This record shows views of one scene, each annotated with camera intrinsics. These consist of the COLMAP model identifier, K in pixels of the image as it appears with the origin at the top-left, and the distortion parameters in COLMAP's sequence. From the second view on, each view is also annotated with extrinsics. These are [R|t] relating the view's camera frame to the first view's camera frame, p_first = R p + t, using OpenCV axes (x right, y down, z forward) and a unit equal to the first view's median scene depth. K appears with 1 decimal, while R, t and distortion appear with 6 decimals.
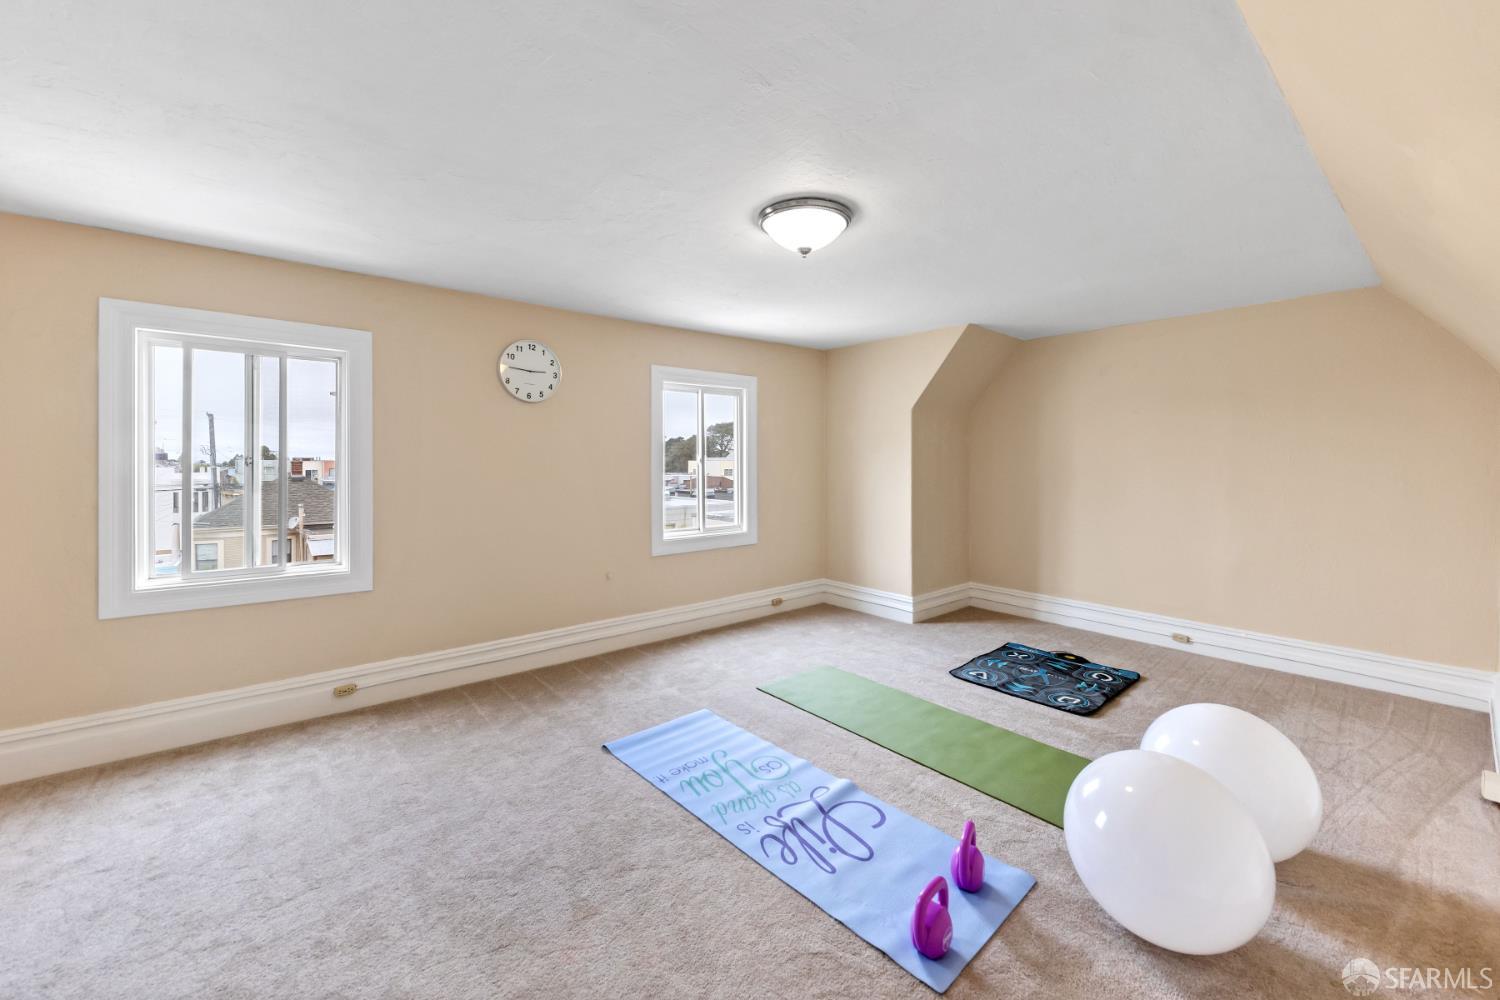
lens RADIAL K [[569.5, 0, 723.1], [0, 569.5, 466.2], [0, 0, 1]] dist [0.001193, 0.000235]
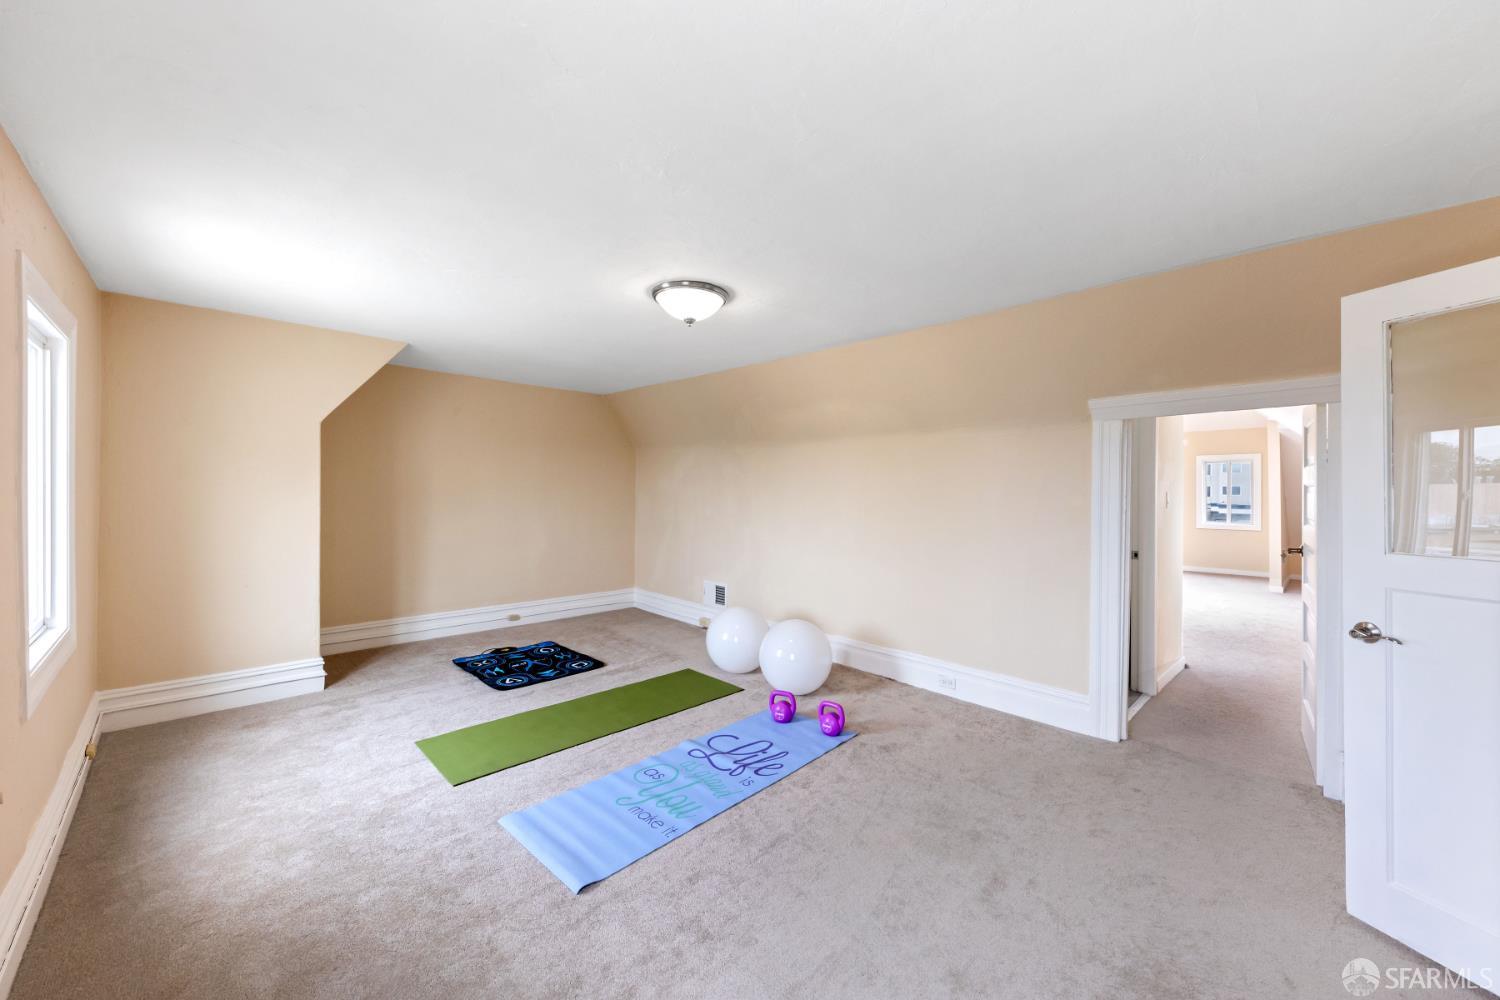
lens RADIAL K [[569.5, 0, 746.8], [0, 569.5, 491.7], [0, 0, 1]] dist [0.001193, 0.000235]
pose [[-0.088678, -0.005942, 0.996043, -0.991110], [-0.003024, 0.999979, 0.005697, -0.019149], [-0.996056, -0.002507, -0.088694, 0.899568]]
